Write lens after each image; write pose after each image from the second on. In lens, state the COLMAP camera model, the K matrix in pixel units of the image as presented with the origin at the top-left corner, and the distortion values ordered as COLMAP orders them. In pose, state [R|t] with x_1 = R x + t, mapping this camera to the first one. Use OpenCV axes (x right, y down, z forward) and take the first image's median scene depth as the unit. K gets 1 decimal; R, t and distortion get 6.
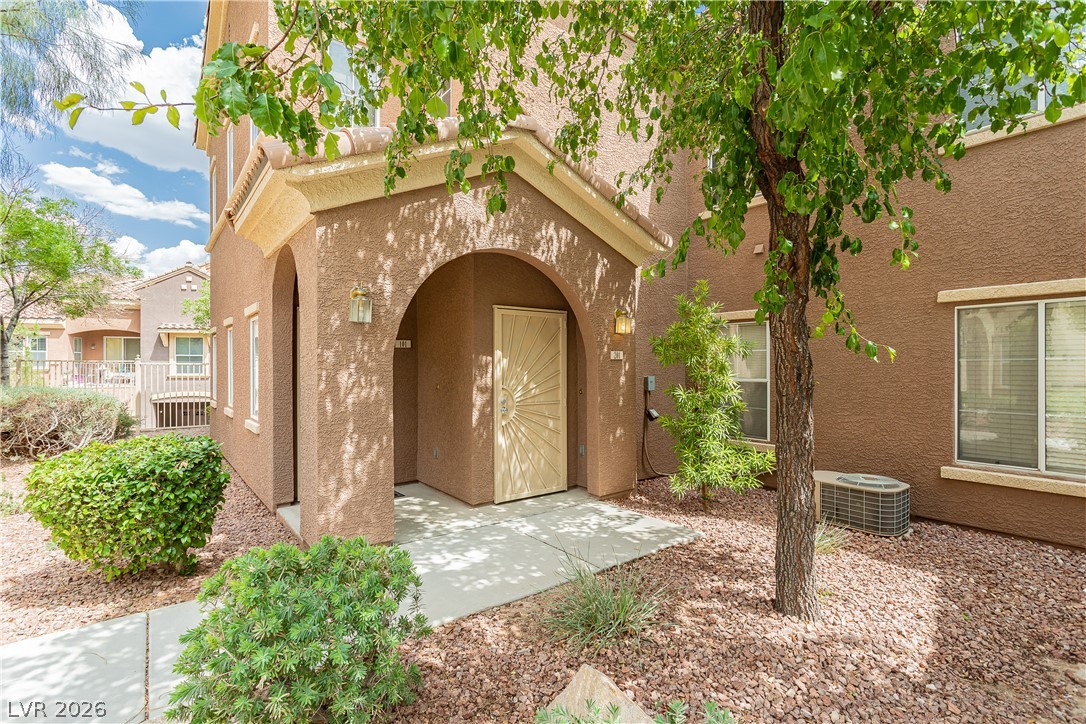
lens RADIAL K [[517.3, 0, 542.2], [0, 517.3, 365.5], [0, 0, 1]] dist [0.002277, -0.000424]
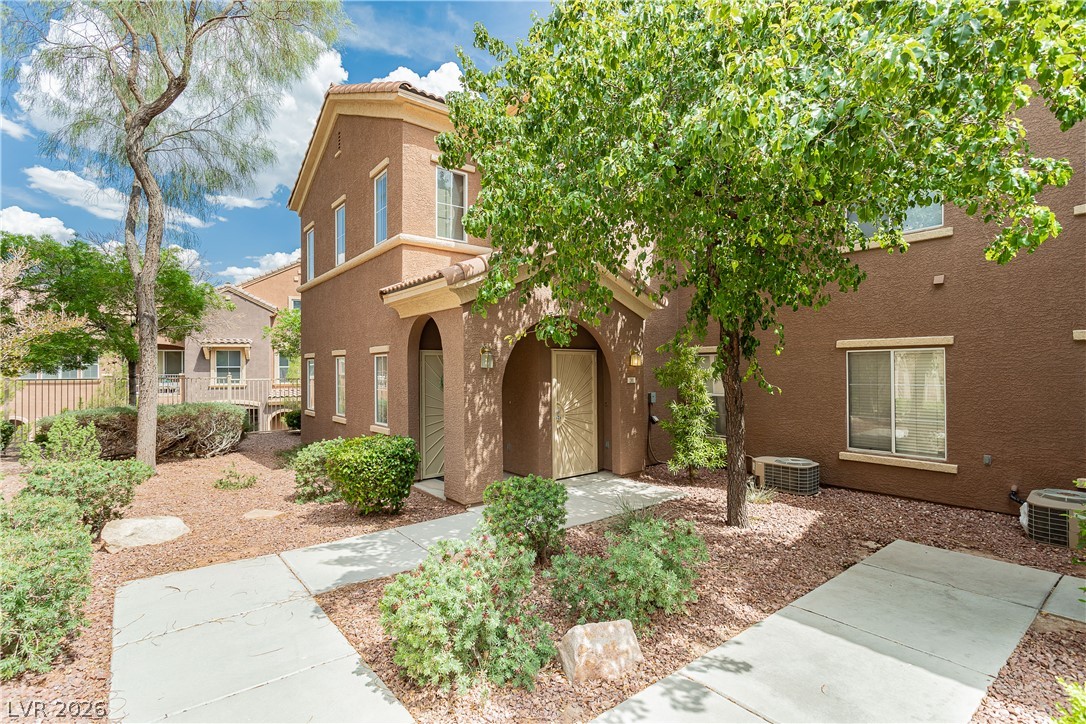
lens RADIAL K [[517.3, 0, 544.7], [0, 517.3, 366.5], [0, 0, 1]] dist [0.002277, -0.000424]
pose [[0.999713, -0.004458, 0.023547, -0.161961], [0.004562, 0.999980, -0.004338, -0.062281], [-0.023527, 0.004444, 0.999713, -0.556181]]
